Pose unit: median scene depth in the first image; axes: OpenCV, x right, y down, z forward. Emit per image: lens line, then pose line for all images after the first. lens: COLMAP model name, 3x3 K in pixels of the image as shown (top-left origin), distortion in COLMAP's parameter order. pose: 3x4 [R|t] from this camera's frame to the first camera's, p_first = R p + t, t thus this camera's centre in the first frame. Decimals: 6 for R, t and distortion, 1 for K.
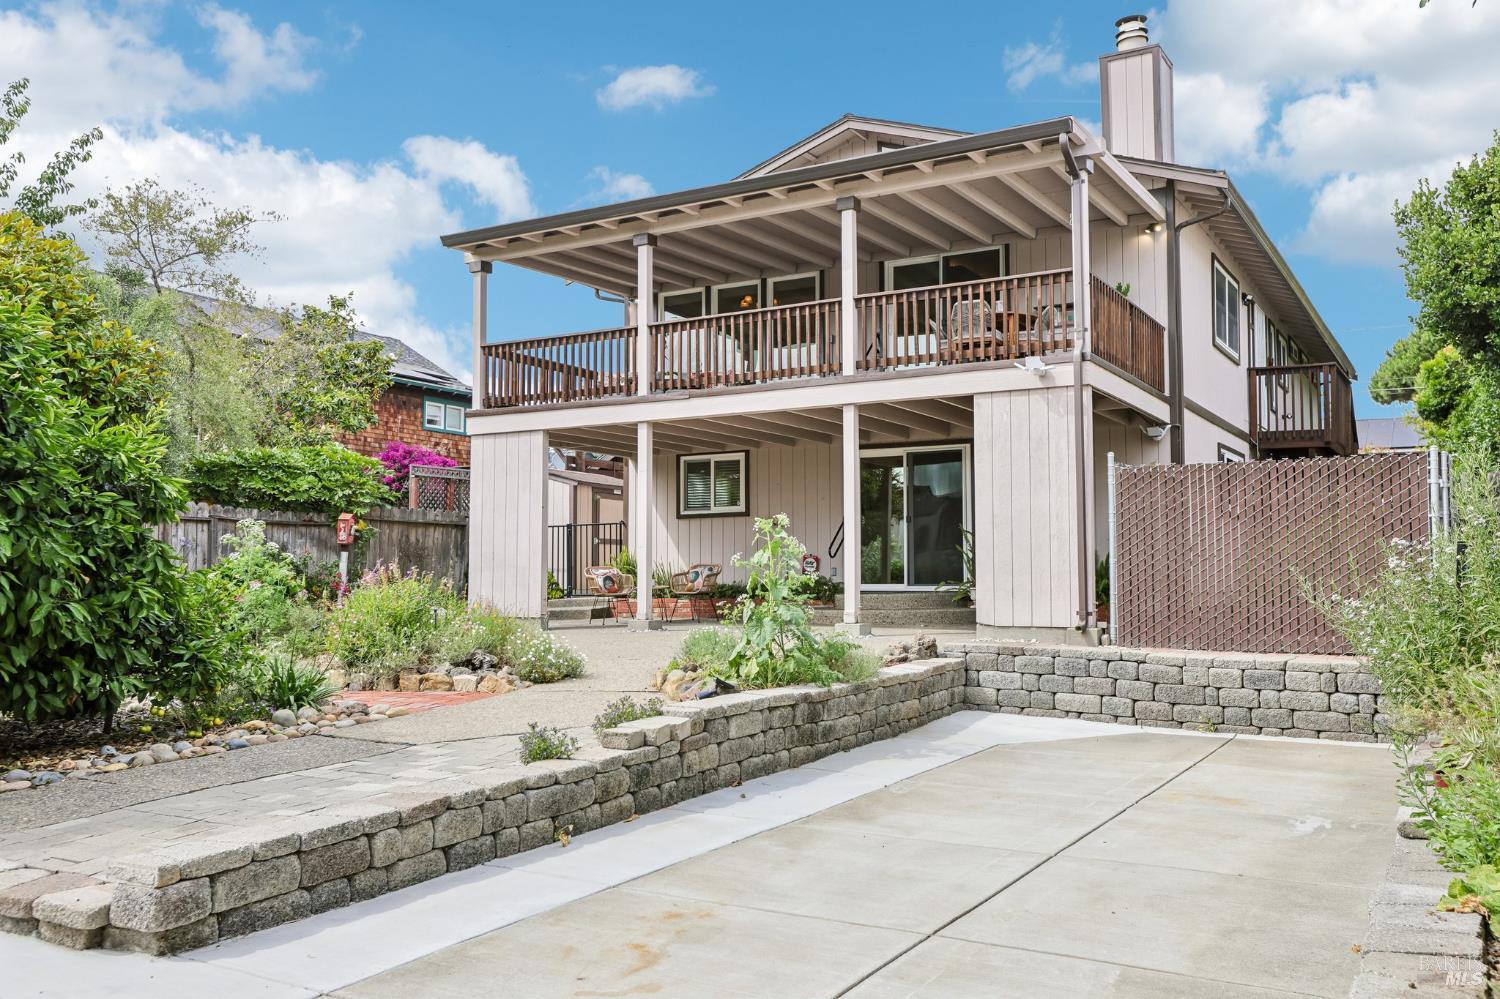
lens RADIAL K [[1250.6, 0, 750.0], [0, 1250.6, 499.5], [0, 0, 1]] dist [0.006967, 0.002974]
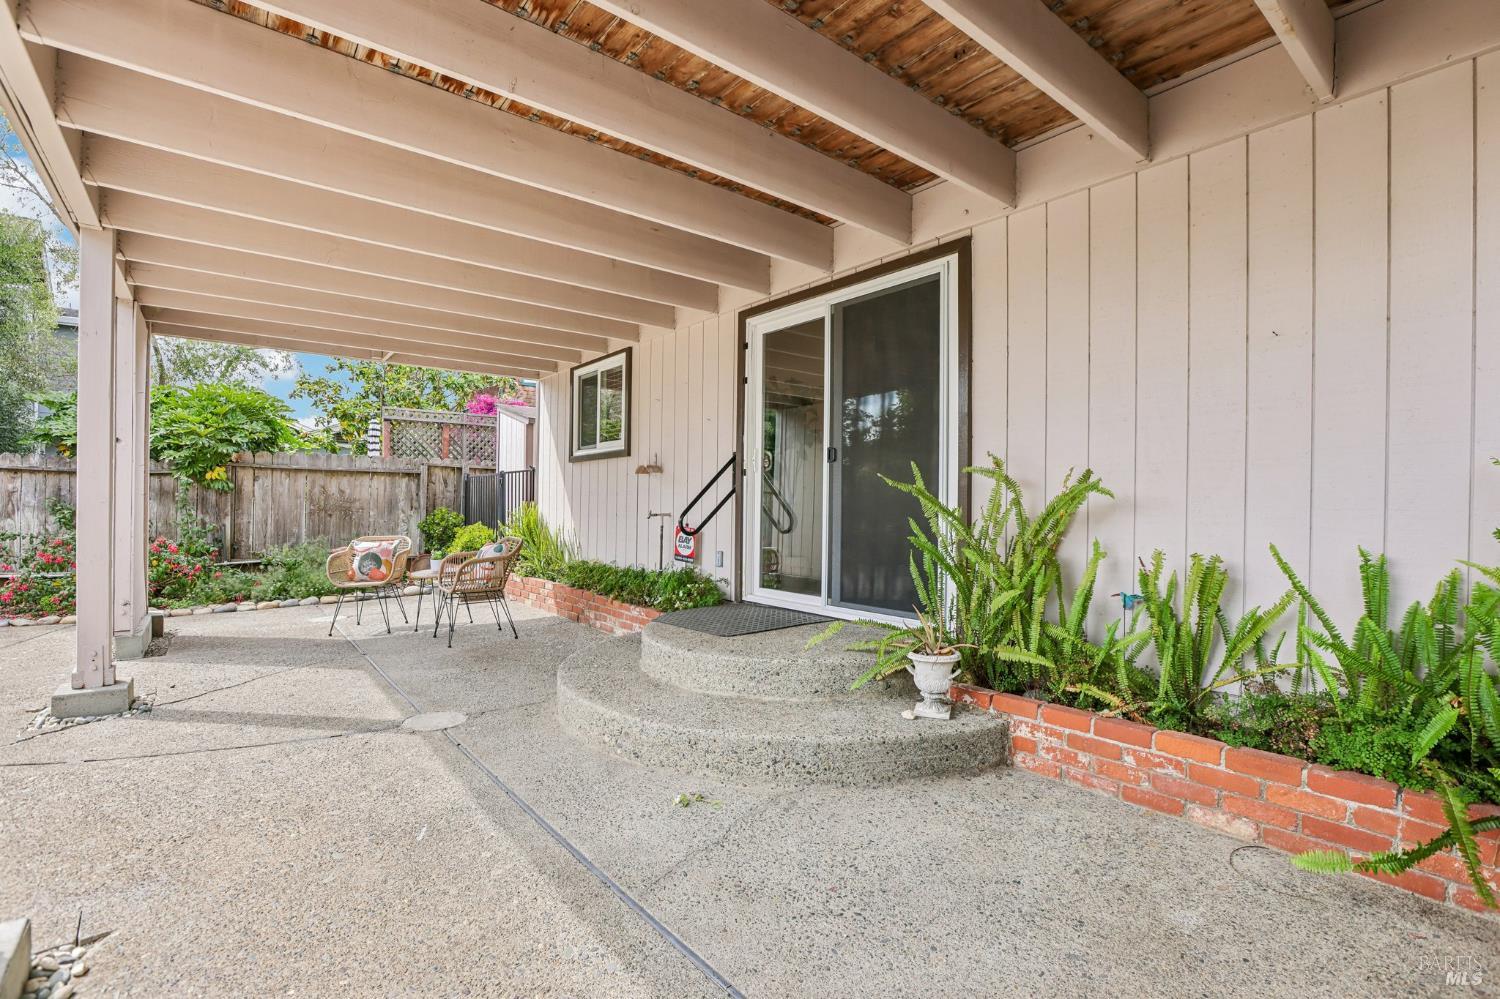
lens RADIAL K [[678.4, 0, 750.0], [0, 678.4, 499.5], [0, 0, 1]] dist [-0.053676, 0.000012]
pose [[0.932907, 0.012093, -0.359914, 0.171967], [0.007607, 0.998551, 0.053268, 0.017193], [0.360037, -0.052432, 0.931464, 0.710432]]
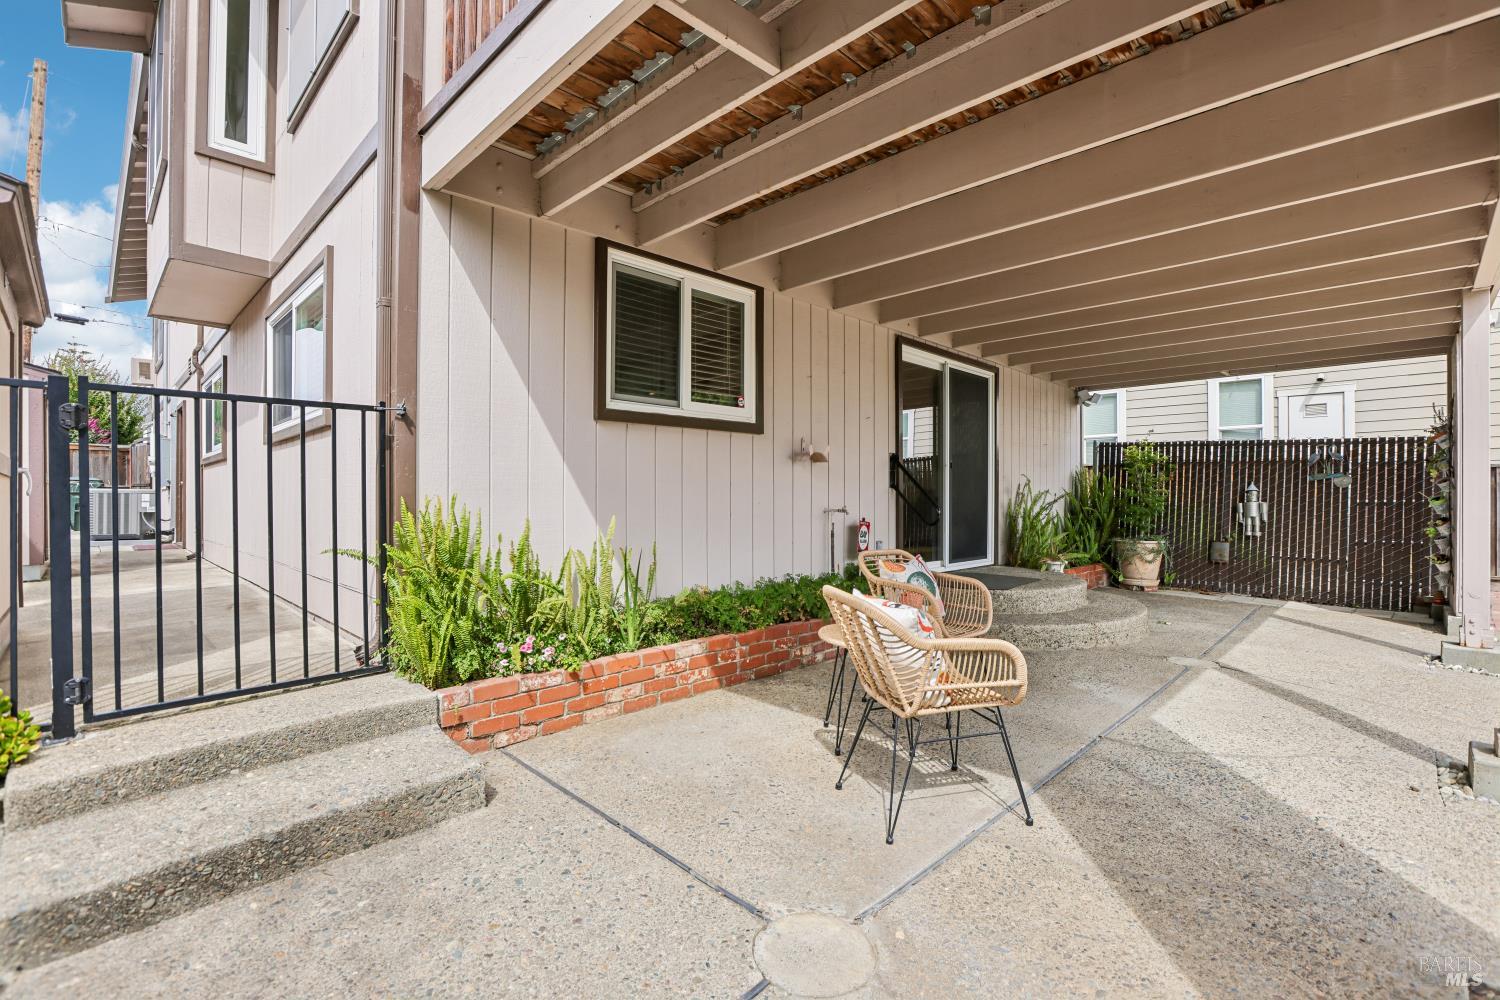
lens RADIAL K [[678.4, 0, 750.0], [0, 678.4, 500.0], [0, 0, 1]] dist [-0.053676, 0.000012]
pose [[0.248807, -0.001607, 0.968552, -0.239619], [-0.056845, 0.998251, 0.016259, 0.033520], [-0.966884, -0.059103, 0.248280, 0.936898]]
